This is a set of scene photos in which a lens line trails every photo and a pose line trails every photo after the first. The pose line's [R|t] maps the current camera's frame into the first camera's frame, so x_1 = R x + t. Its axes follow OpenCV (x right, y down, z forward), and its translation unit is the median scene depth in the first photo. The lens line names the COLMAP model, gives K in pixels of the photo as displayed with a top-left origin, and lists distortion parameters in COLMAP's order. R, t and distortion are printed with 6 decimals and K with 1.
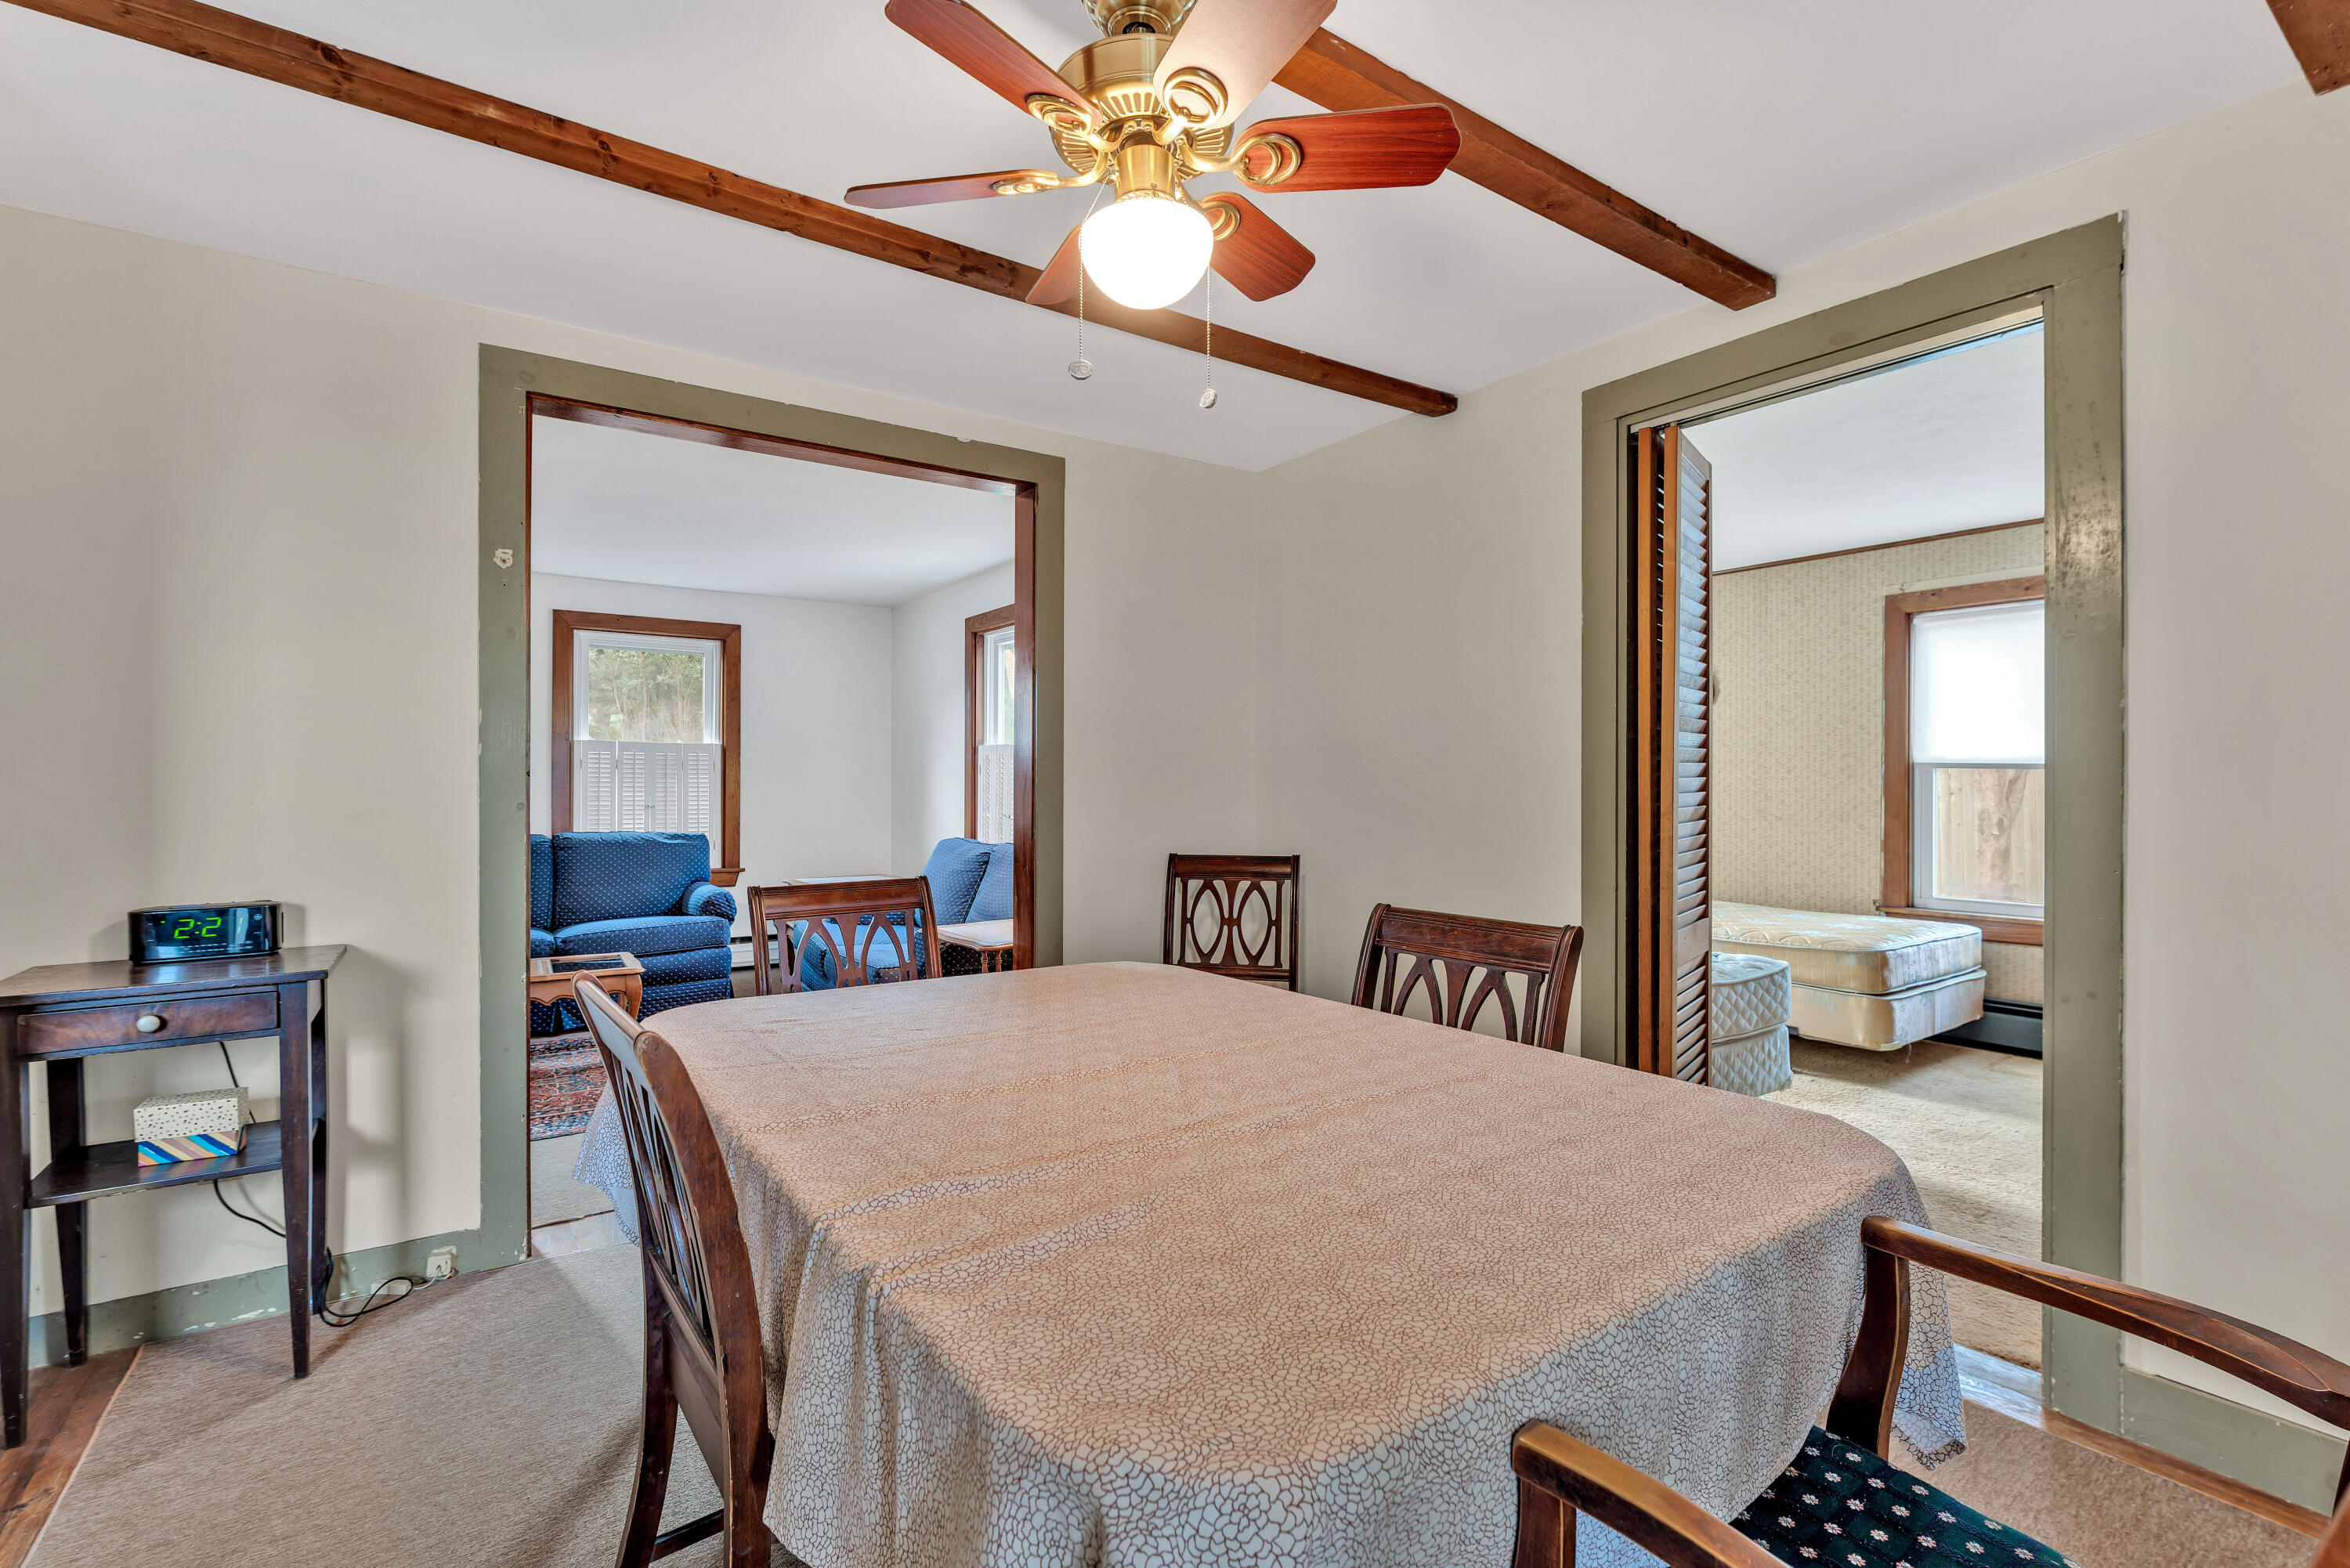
lens RADIAL K [[1060.4, 0, 1206.4], [0, 1060.4, 783.3], [0, 0, 1]] dist [-0.003423, -0.001149]
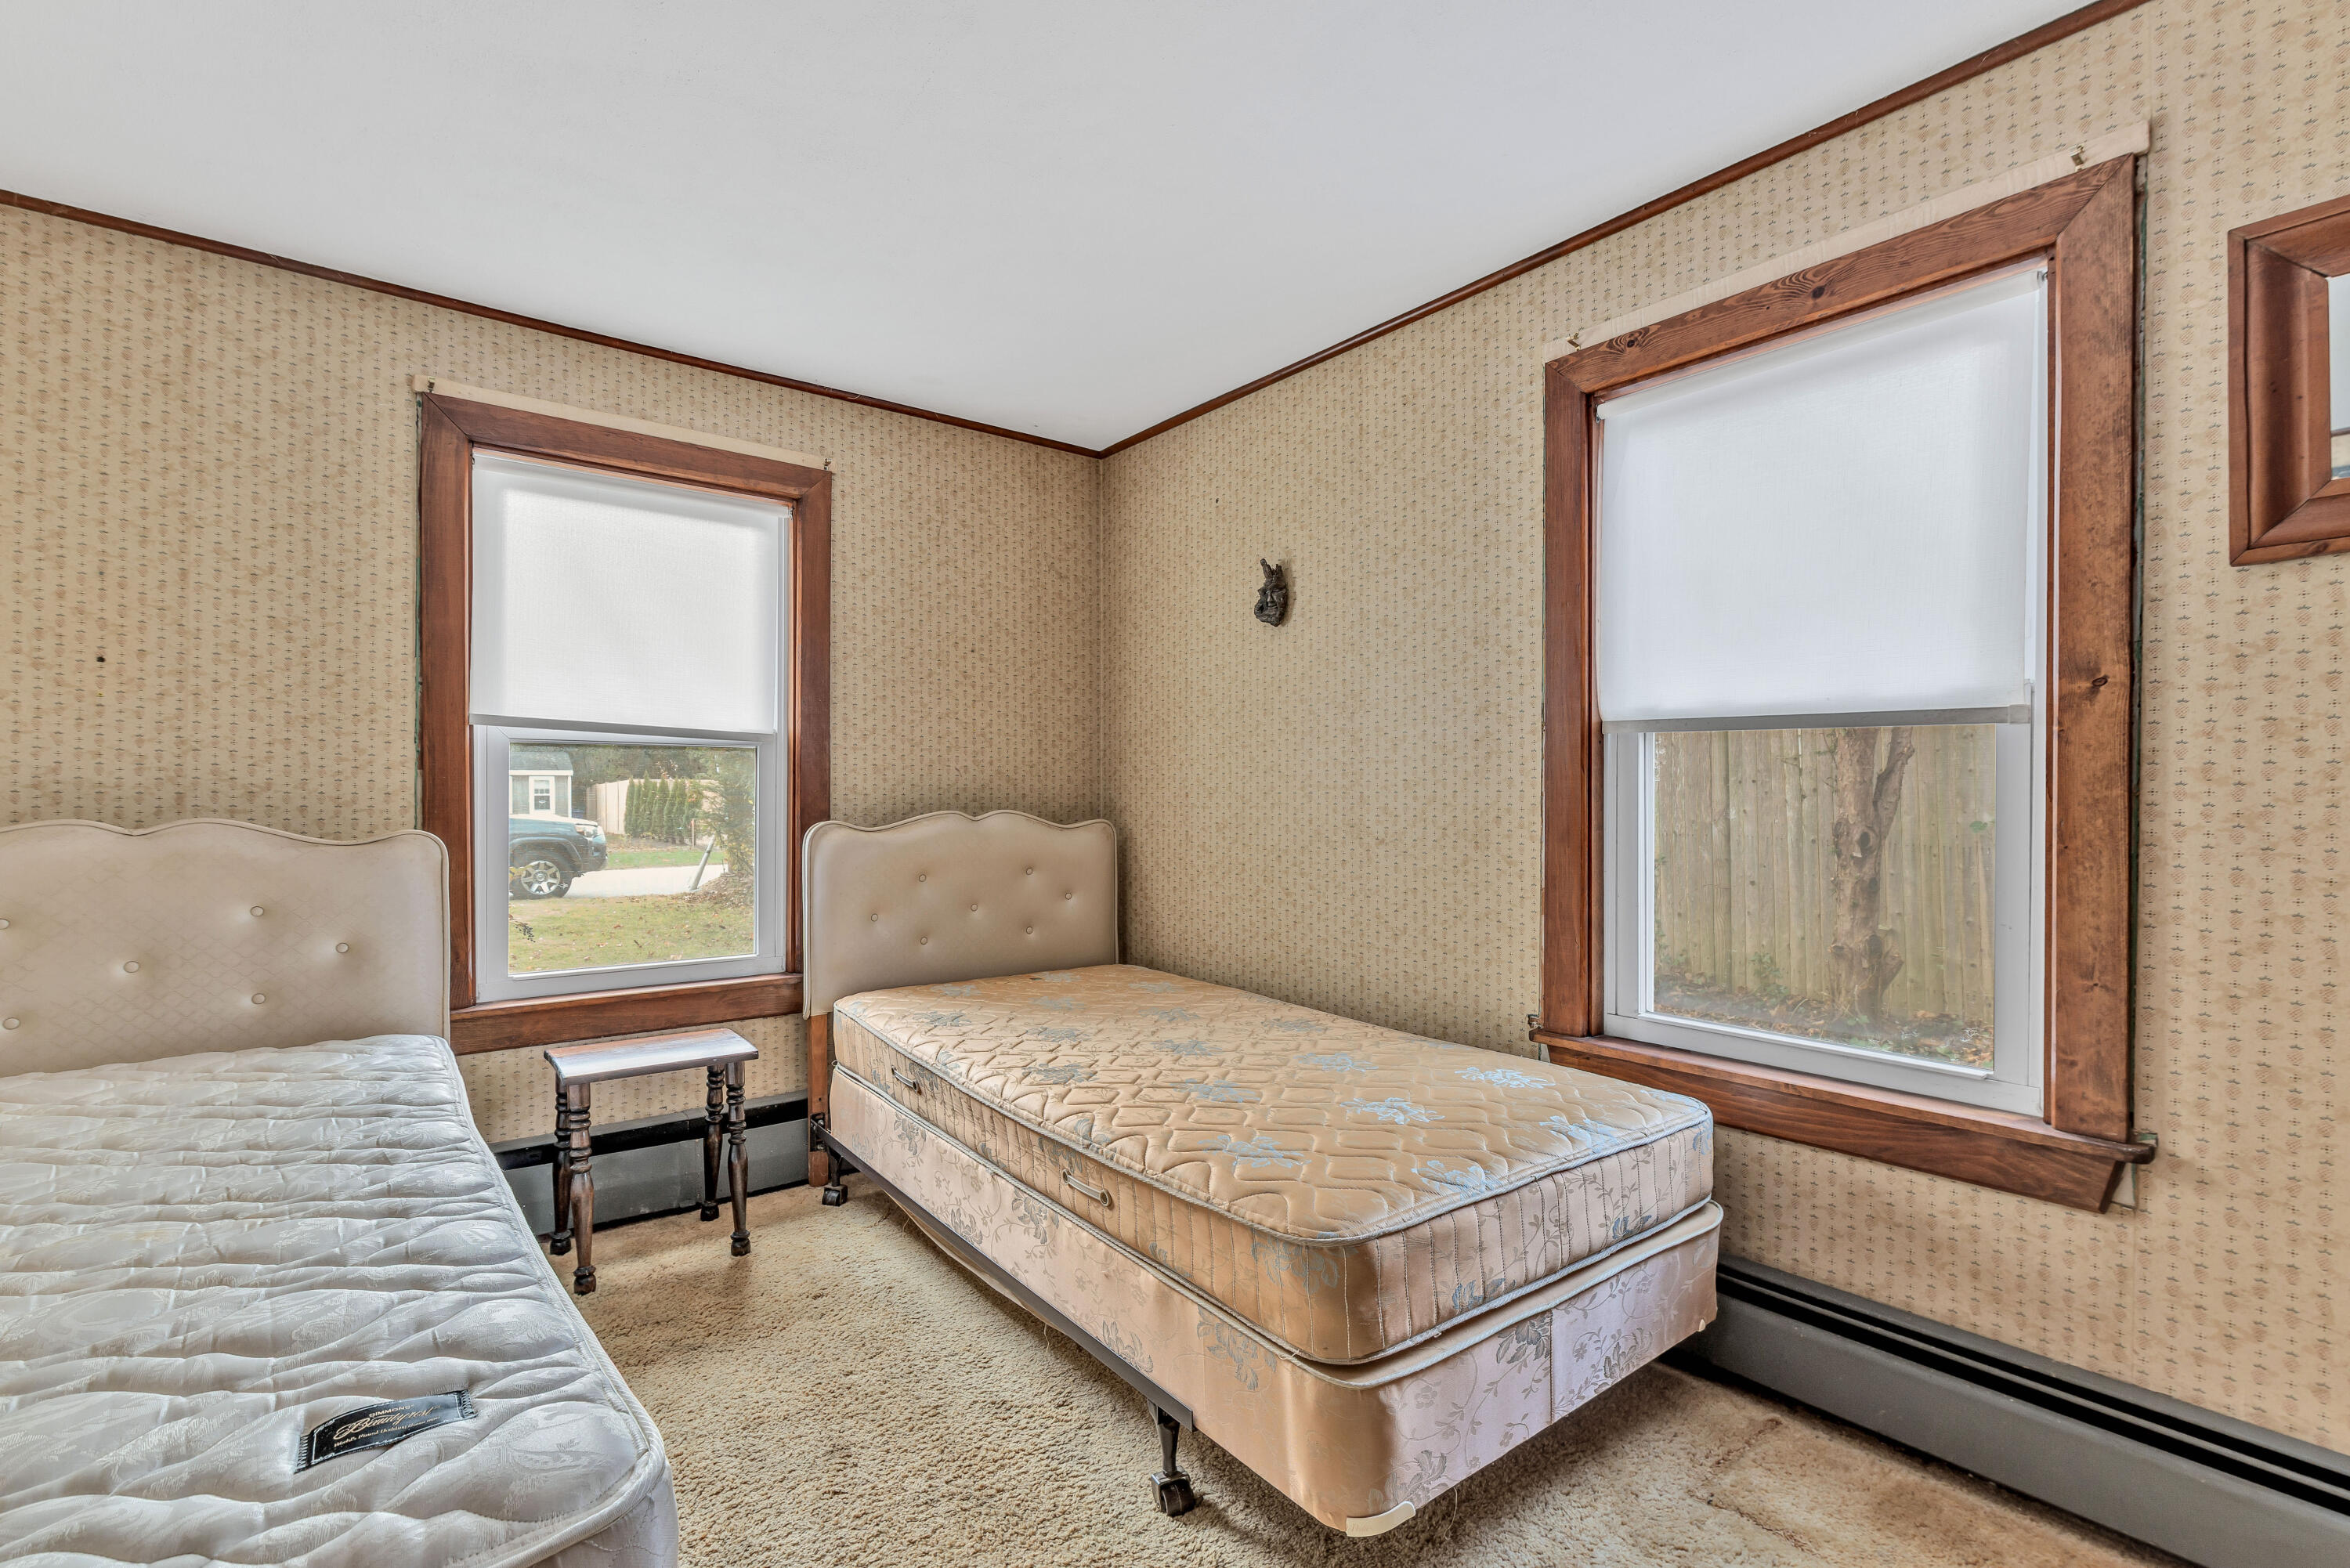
lens RADIAL K [[1097.4, 0, 1174.0], [0, 1097.4, 793.2], [0, 0, 1]] dist [-0.002865, -0.001398]
pose [[0.999187, -0.000055, 0.040326, 0.462253], [-0.000123, 0.999990, 0.004397, 0.008915], [-0.040325, -0.004398, 0.999177, 0.529960]]
